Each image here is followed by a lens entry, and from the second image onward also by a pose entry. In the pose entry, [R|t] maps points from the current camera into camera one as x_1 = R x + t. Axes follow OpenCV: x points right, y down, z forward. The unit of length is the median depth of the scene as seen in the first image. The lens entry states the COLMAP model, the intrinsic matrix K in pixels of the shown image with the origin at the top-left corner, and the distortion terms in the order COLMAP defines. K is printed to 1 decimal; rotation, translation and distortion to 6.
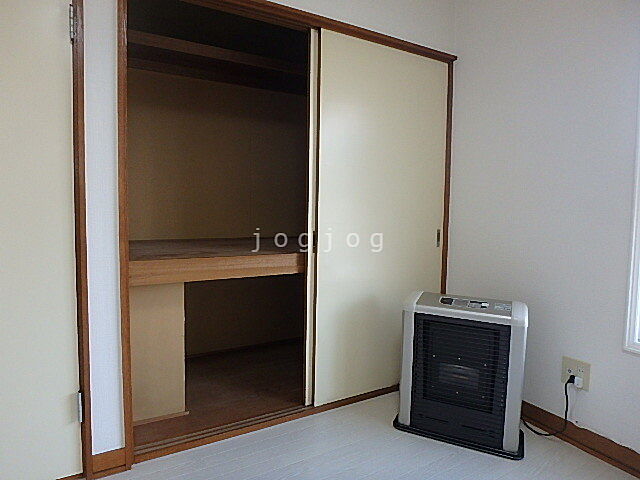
lens RADIAL K [[400.9, 0, 321.2], [0, 400.9, 235.4], [0, 0, 1]] dist [-0.046137, -0.000587]
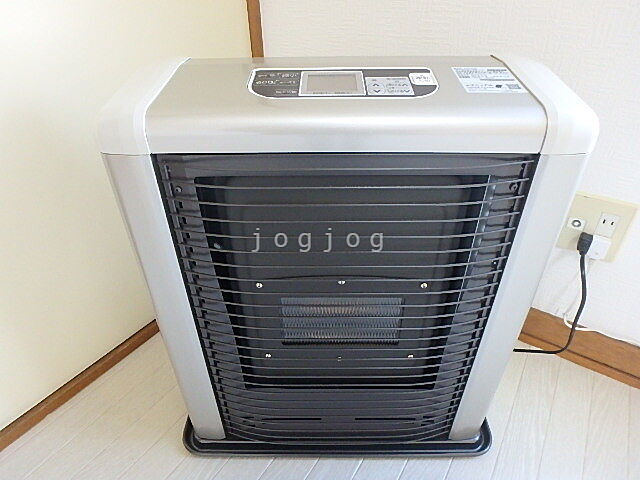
lens RADIAL K [[400.9, 0, 321.2], [0, 400.9, 235.4], [0, 0, 1]] dist [-0.046137, -0.000587]
pose [[0.895732, -0.271320, 0.352206, 0.235010], [0.054081, 0.852808, 0.519417, 0.123294], [-0.441293, -0.446211, 0.778561, 0.782210]]
